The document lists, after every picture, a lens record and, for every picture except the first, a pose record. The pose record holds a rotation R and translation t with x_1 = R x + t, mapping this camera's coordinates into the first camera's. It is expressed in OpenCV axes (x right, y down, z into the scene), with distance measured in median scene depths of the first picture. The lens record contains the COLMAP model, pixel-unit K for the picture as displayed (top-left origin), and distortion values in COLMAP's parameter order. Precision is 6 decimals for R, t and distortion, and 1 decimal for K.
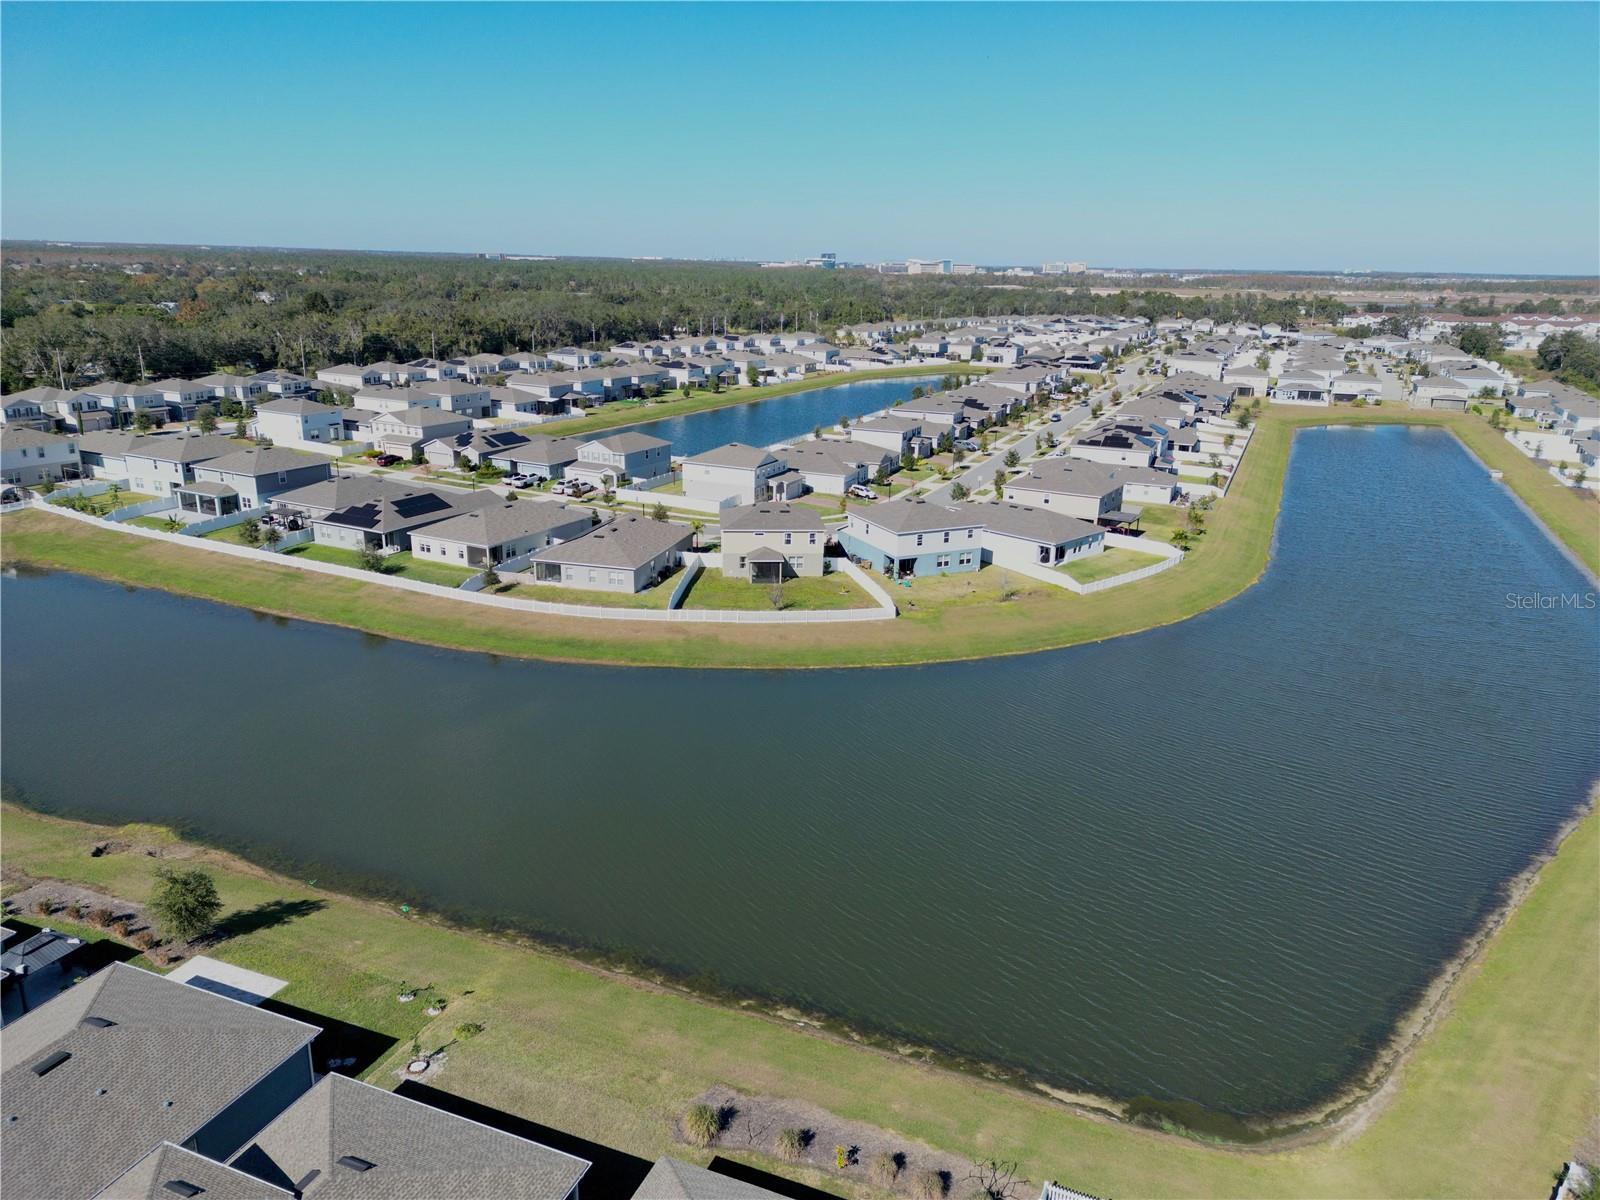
lens RADIAL K [[1113.2, 0, 800.0], [0, 1113.2, 600.0], [0, 0, 1]] dist [0.079255, -0.082567]
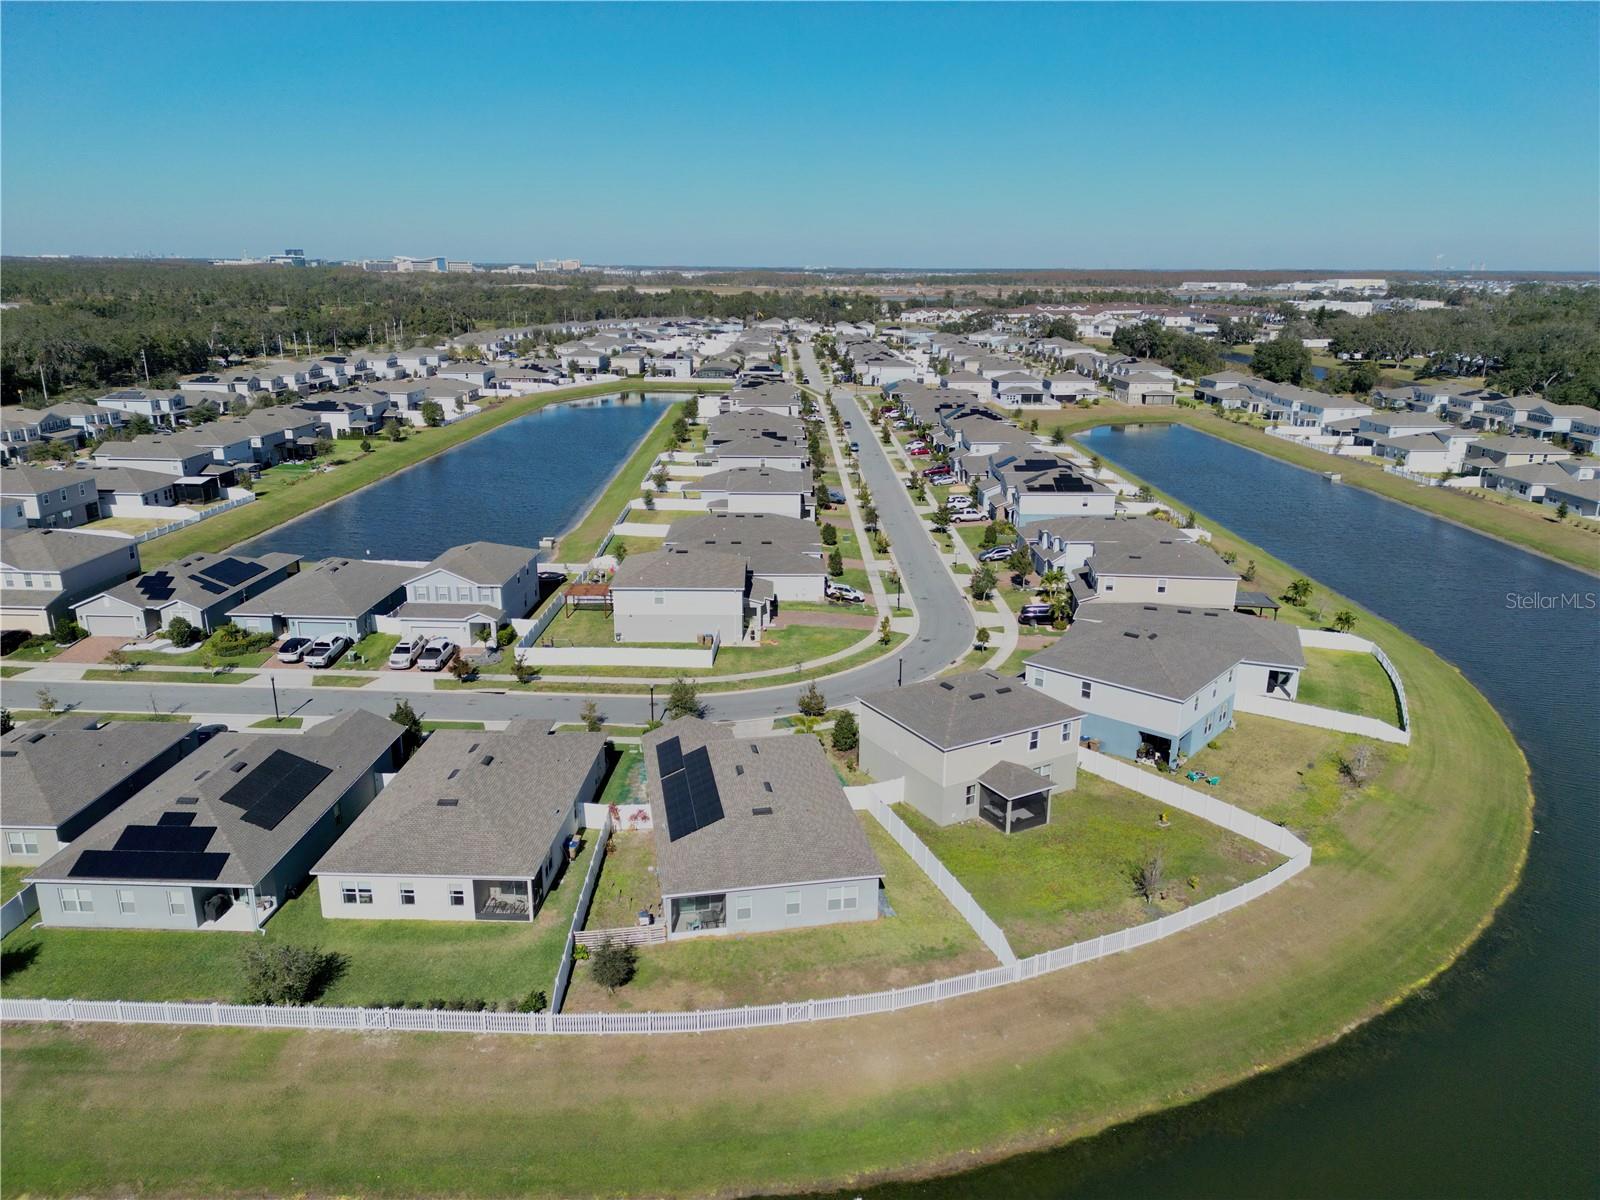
lens RADIAL K [[1113.2, 0, 800.0], [0, 1113.2, 600.0], [0, 0, 1]] dist [0.079255, -0.082567]
pose [[0.905094, -0.134399, 0.403414, -0.175473], [0.133421, 0.990585, 0.030677, -0.081638], [-0.403738, 0.026058, 0.914503, 0.254667]]
